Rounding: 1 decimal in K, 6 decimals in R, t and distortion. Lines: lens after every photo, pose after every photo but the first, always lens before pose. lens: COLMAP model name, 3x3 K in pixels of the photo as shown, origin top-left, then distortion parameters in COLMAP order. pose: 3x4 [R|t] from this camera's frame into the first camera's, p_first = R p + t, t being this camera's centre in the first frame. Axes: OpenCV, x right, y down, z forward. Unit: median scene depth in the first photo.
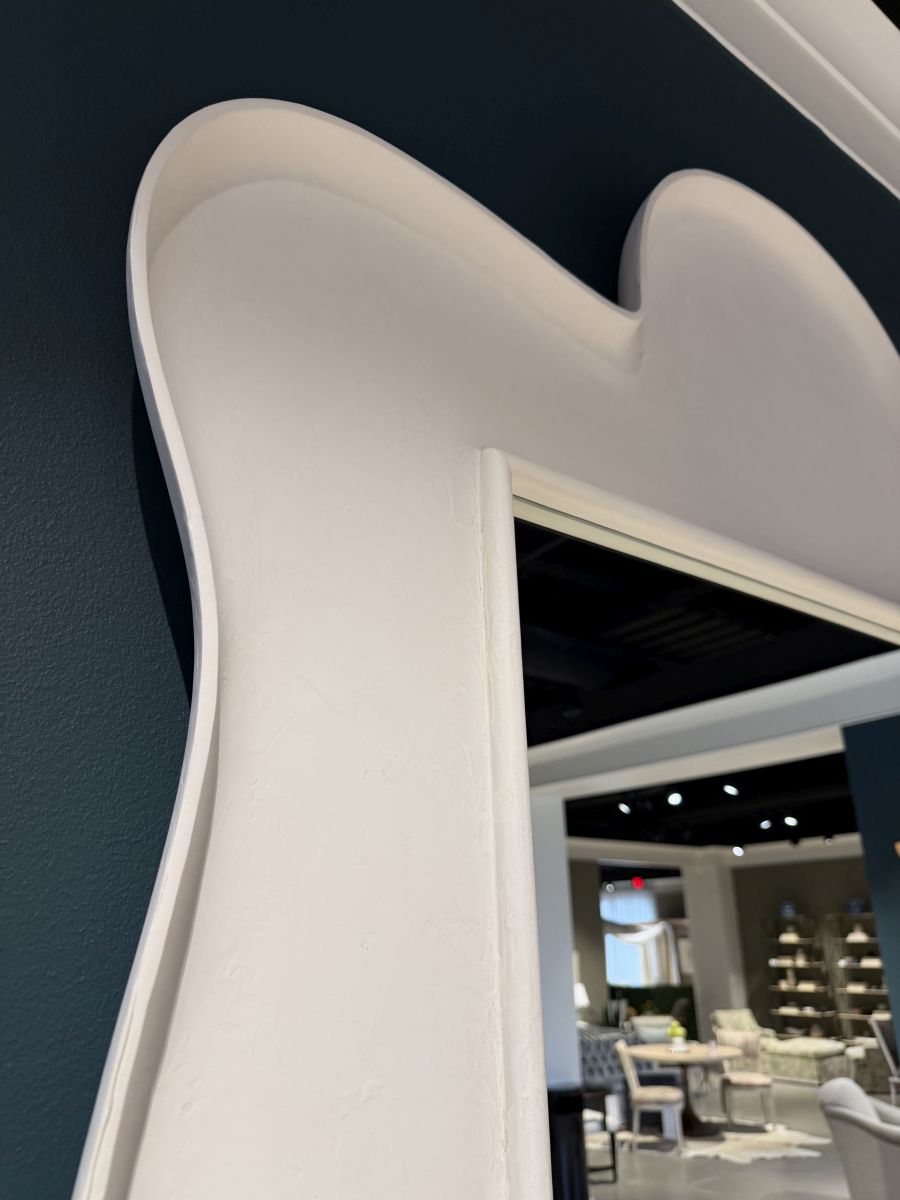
lens RADIAL K [[847.5, 0, 450.0], [0, 847.5, 600.0], [0, 0, 1]] dist [0.000628, -0.002009]
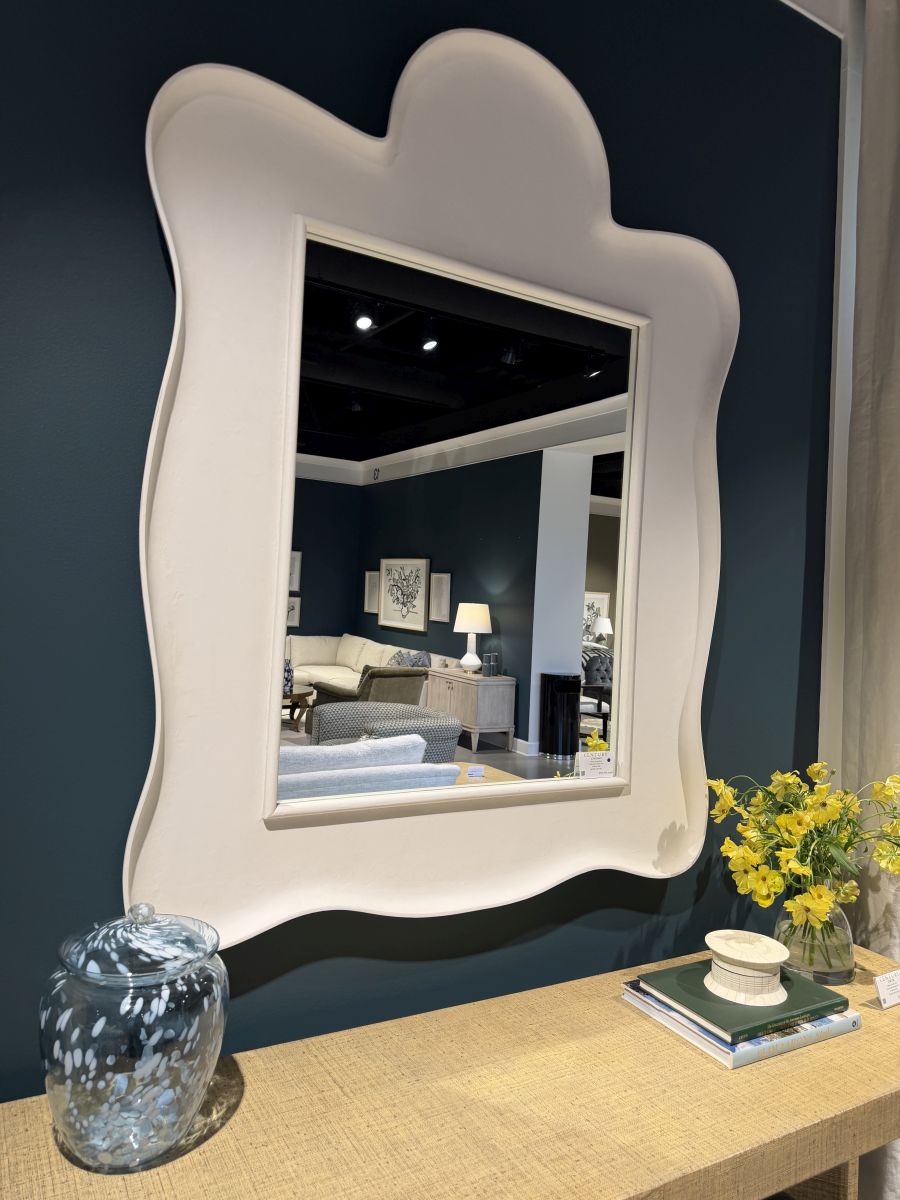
lens RADIAL K [[847.5, 0, 450.0], [0, 847.5, 600.0], [0, 0, 1]] dist [0.000628, -0.002009]
pose [[0.991274, 0.076173, -0.107585, 0.837819], [-0.031335, 0.928910, 0.368977, -0.059659], [0.128043, -0.362386, 0.923191, -1.635410]]
